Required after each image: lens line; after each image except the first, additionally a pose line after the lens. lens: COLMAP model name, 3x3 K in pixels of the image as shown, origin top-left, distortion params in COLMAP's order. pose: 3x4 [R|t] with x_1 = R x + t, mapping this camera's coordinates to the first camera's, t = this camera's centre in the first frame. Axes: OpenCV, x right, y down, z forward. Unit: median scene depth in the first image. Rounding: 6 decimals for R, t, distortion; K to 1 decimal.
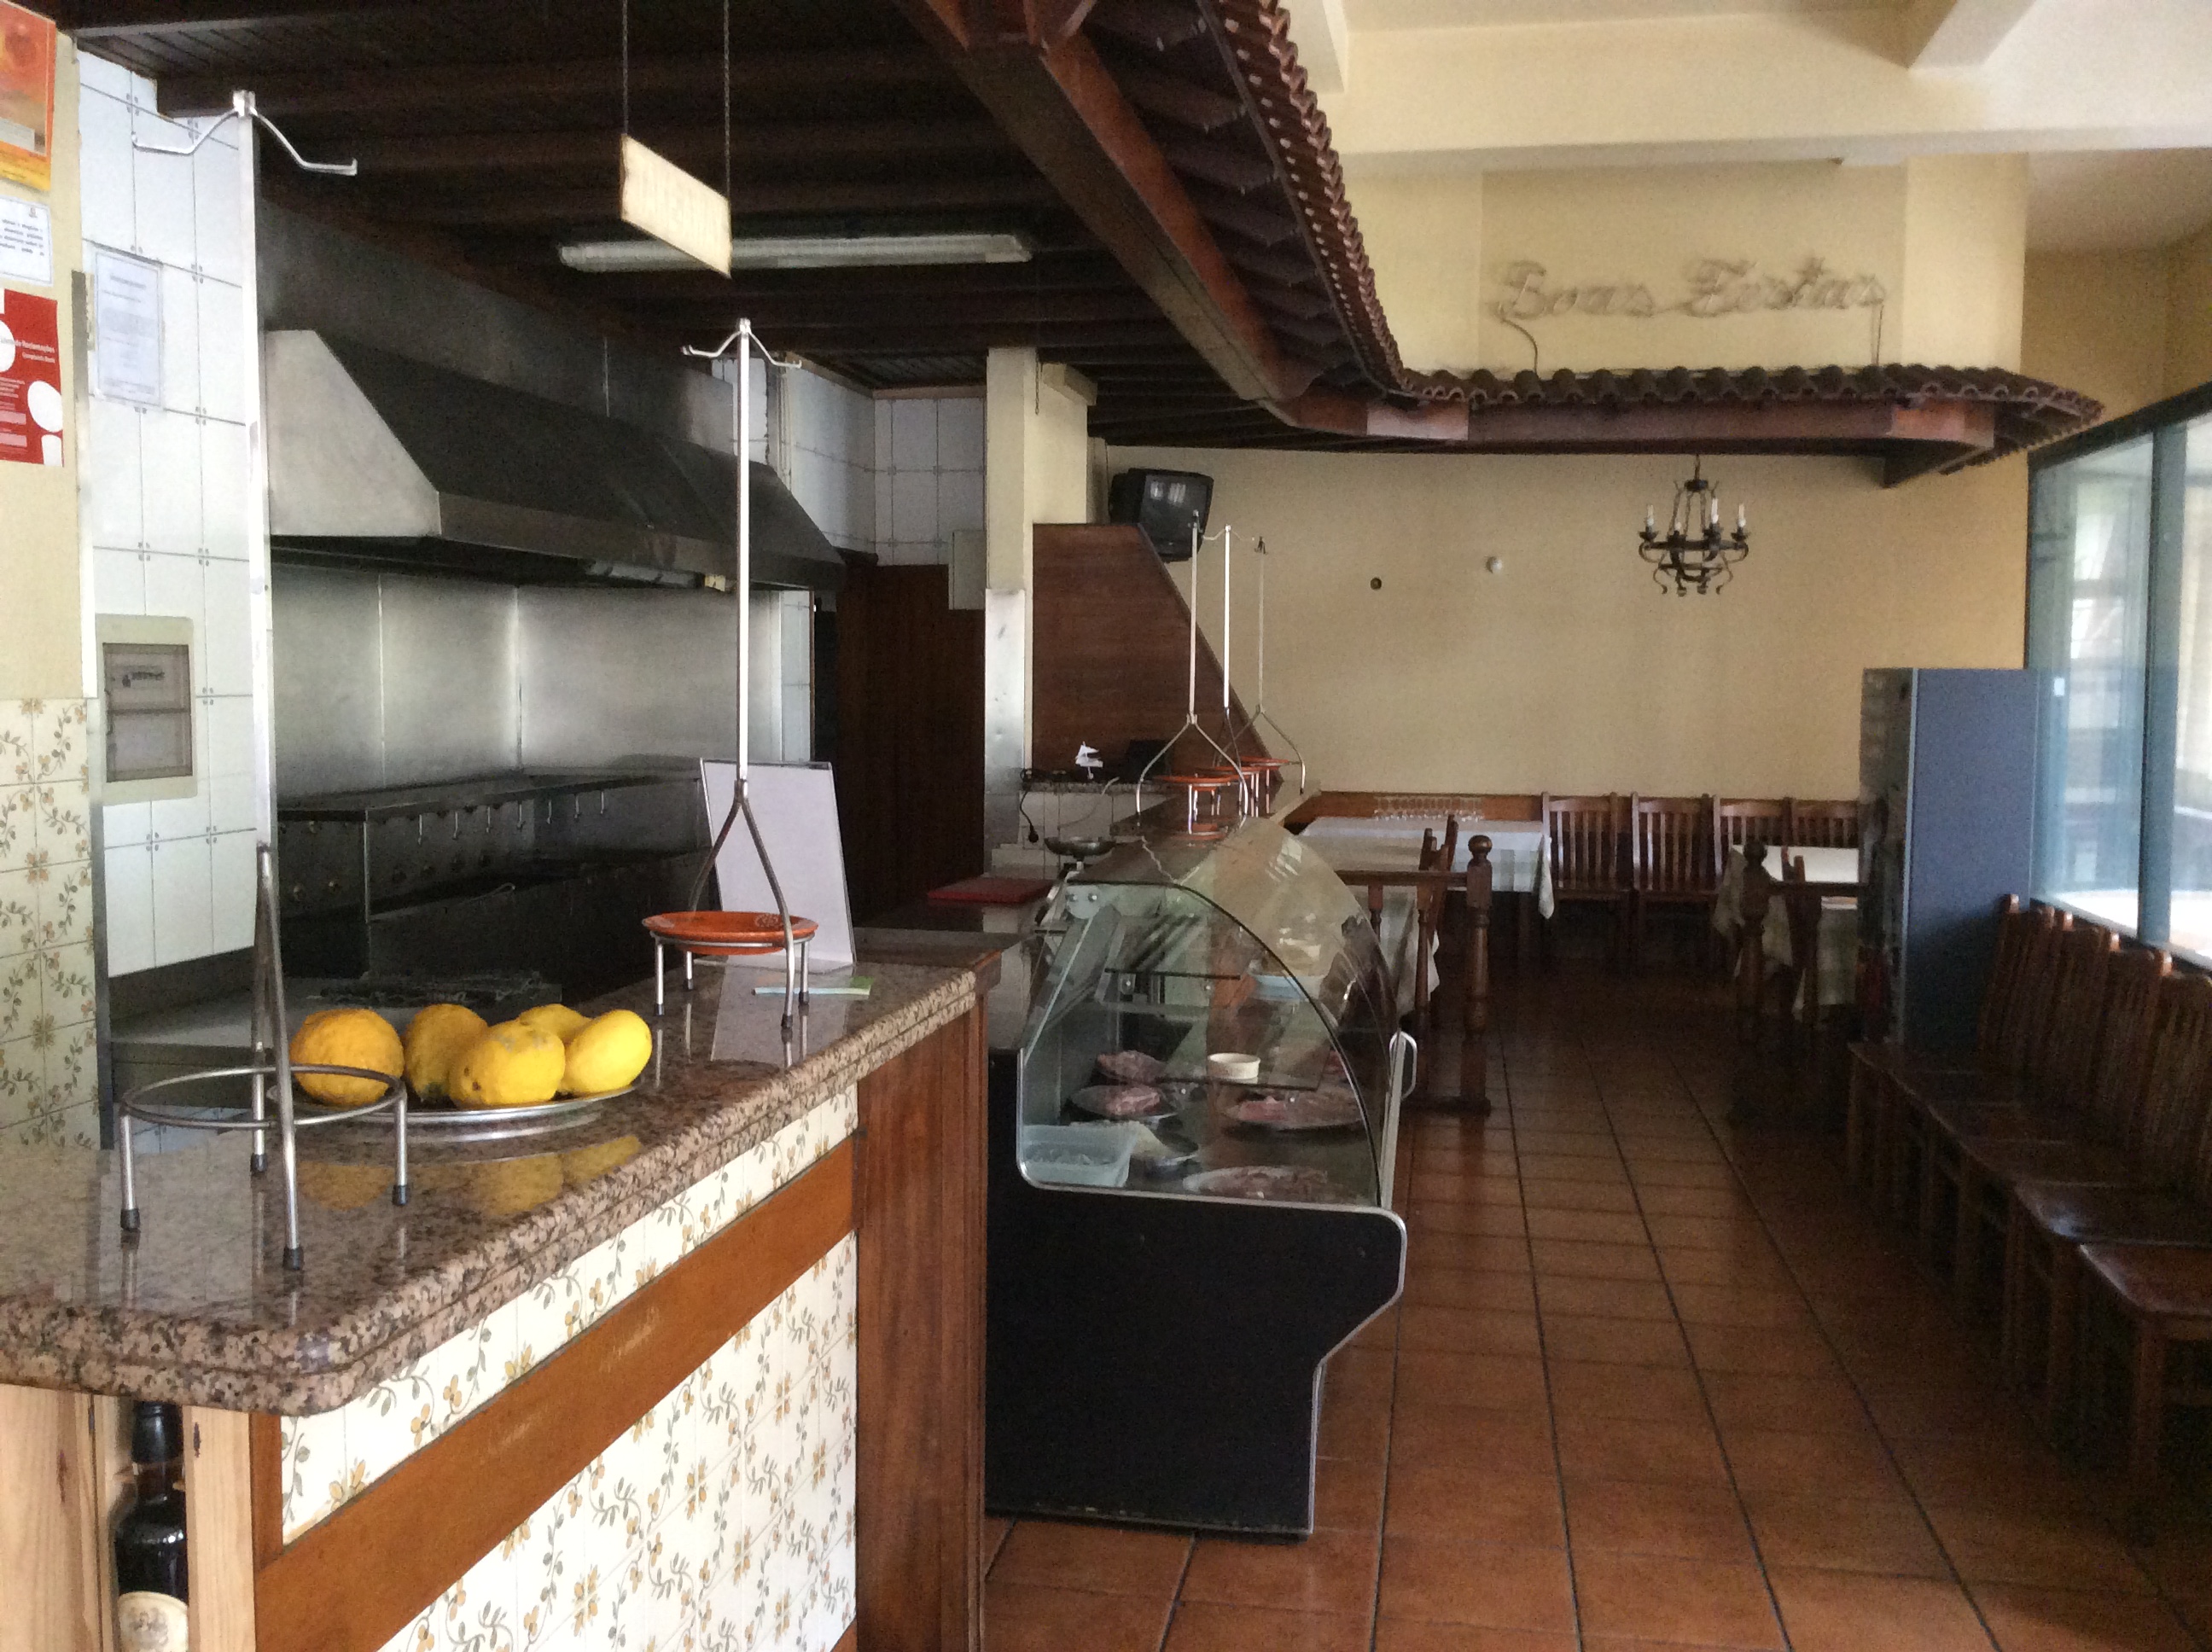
lens RADIAL K [[2076.5, 0, 1106.2], [0, 2076.5, 823.1], [0, 0, 1]] dist [0.022860, 0.000000]
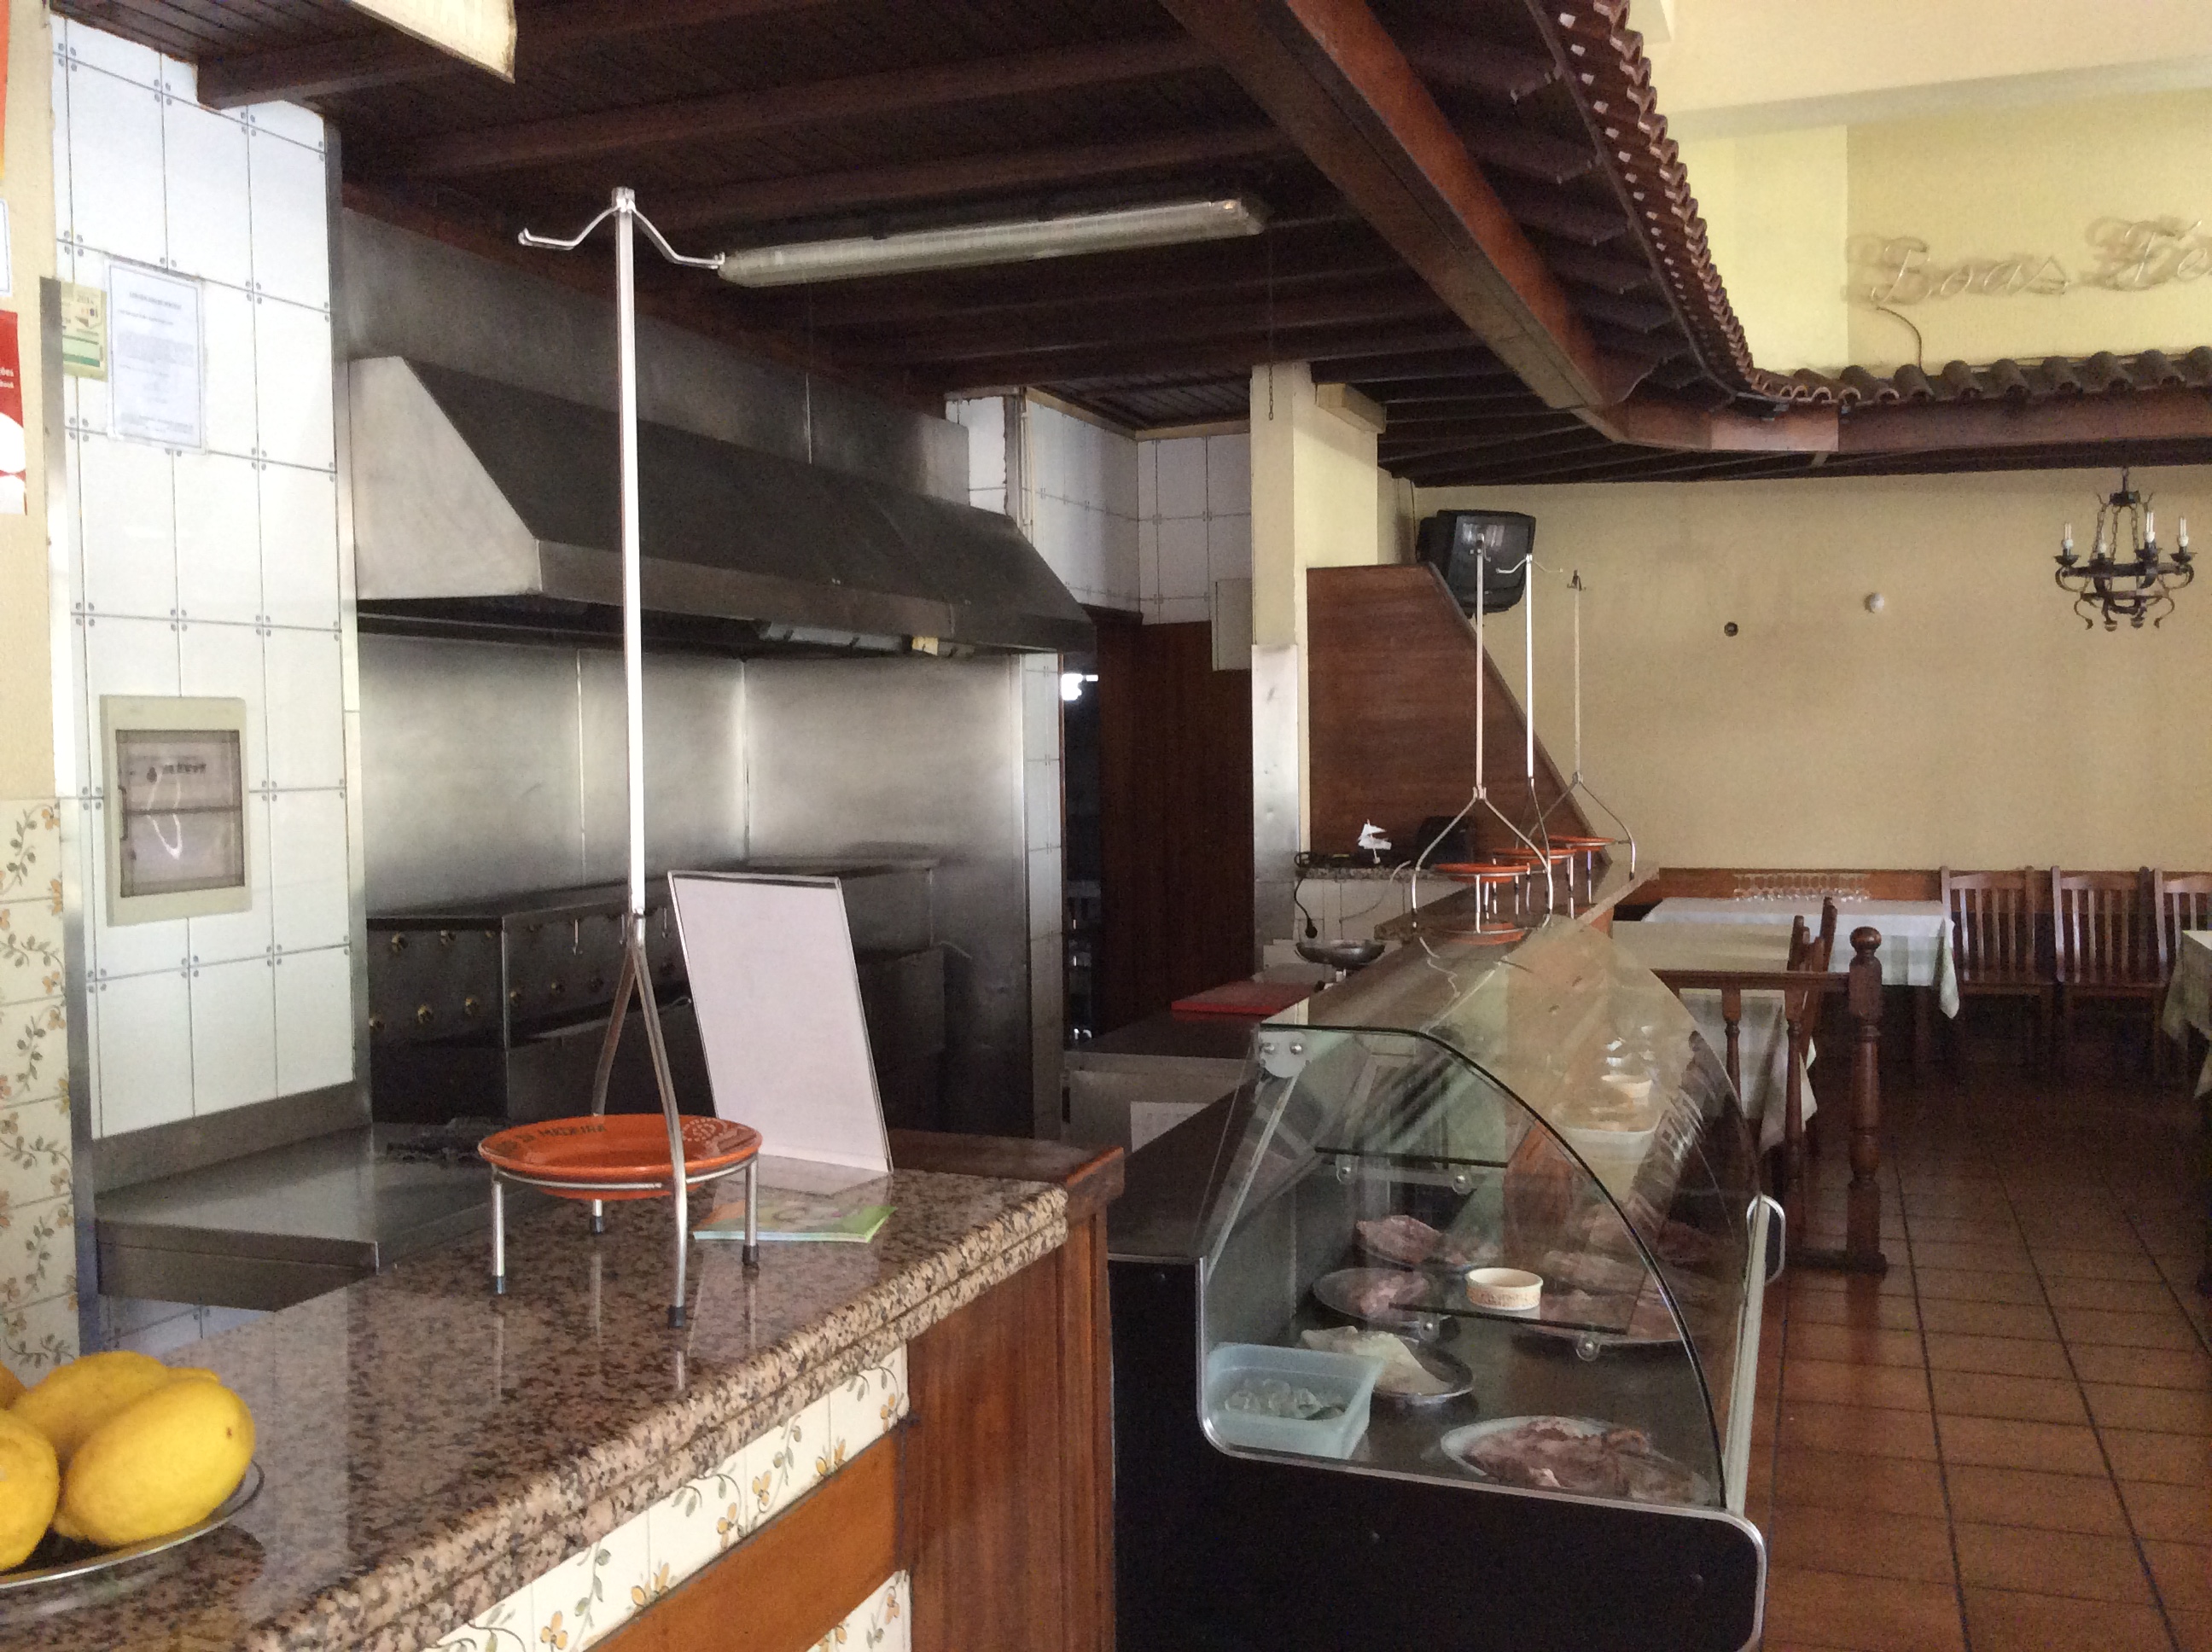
lens RADIAL K [[2076.5, 0, 1069.8], [0, 2076.5, 821.5], [0, 0, 1]] dist [0.022860, 0.000000]
pose [[0.982887, -0.016701, -0.183451, 0.039907], [0.010212, 0.999290, -0.036256, -0.014013], [0.183927, 0.033762, 0.982360, 0.226176]]
